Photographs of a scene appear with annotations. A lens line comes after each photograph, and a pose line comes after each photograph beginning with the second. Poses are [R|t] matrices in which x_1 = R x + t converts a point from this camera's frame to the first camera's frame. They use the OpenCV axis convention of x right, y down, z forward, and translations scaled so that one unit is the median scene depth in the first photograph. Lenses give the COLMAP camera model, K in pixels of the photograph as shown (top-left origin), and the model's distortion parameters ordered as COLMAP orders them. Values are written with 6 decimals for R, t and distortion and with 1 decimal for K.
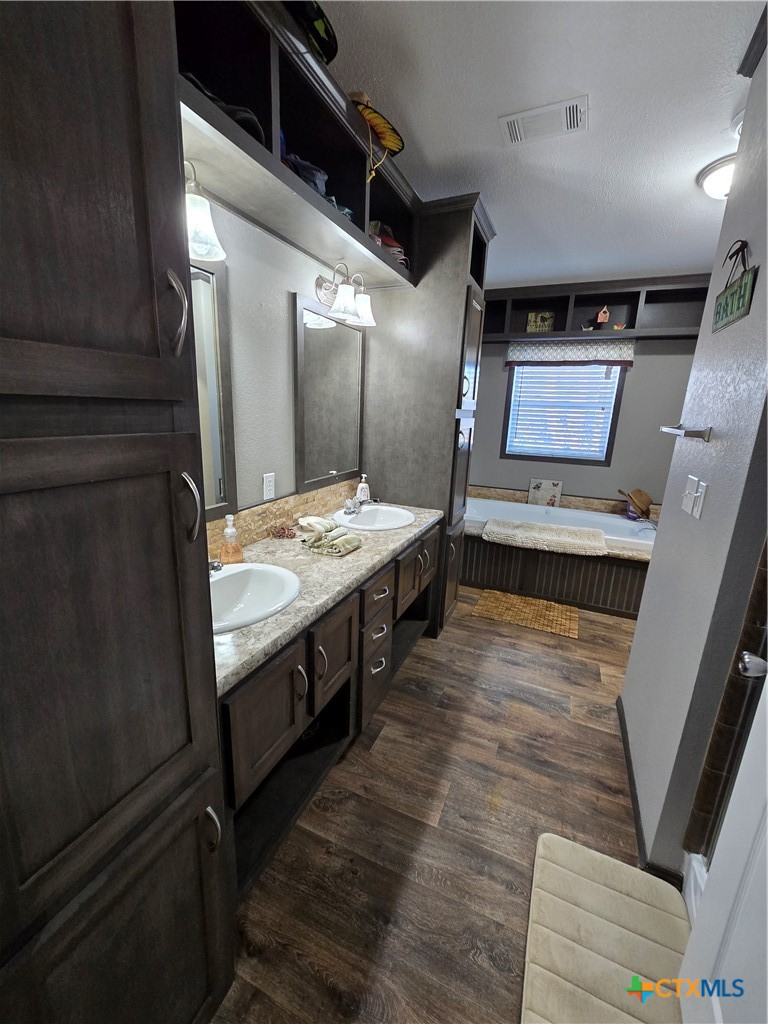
lens RADIAL K [[419.8, 0, 376.4], [0, 419.8, 505.5], [0, 0, 1]] dist [-0.007153, 0.003272]
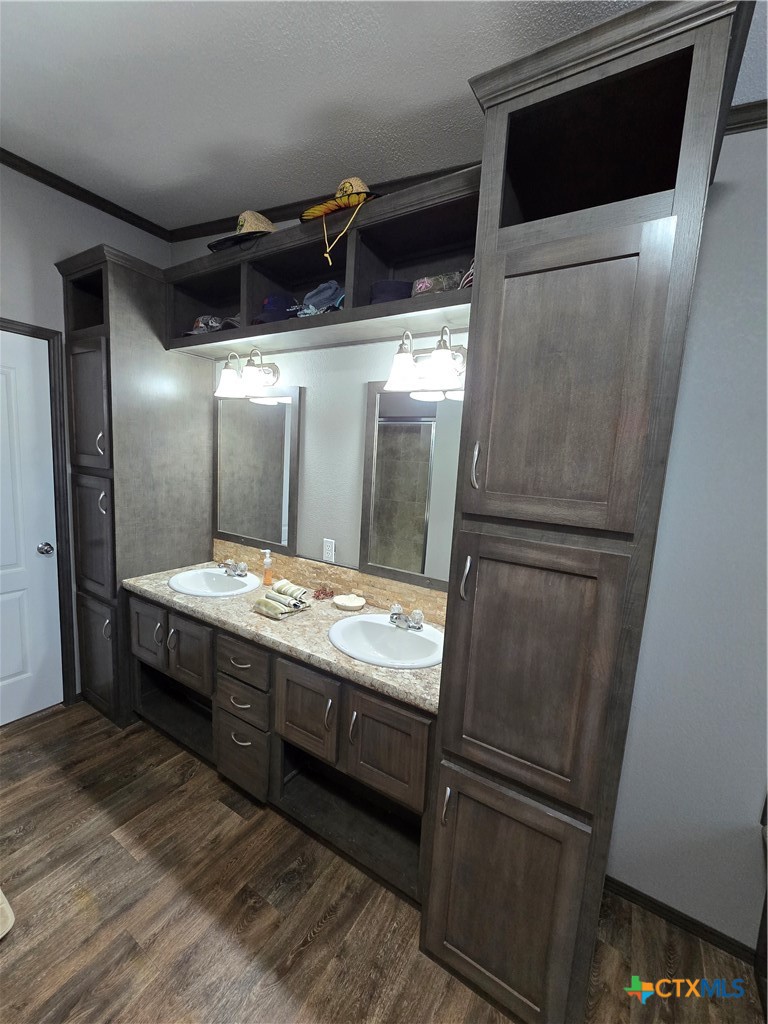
lens RADIAL K [[419.8, 0, 383.4], [0, 419.8, 514.5], [0, 0, 1]] dist [-0.007153, 0.003272]
pose [[-0.133591, 0.091197, -0.986832, 0.899524], [-0.289550, 0.948717, 0.126872, -0.345118], [0.947794, 0.302686, -0.100334, 1.283503]]
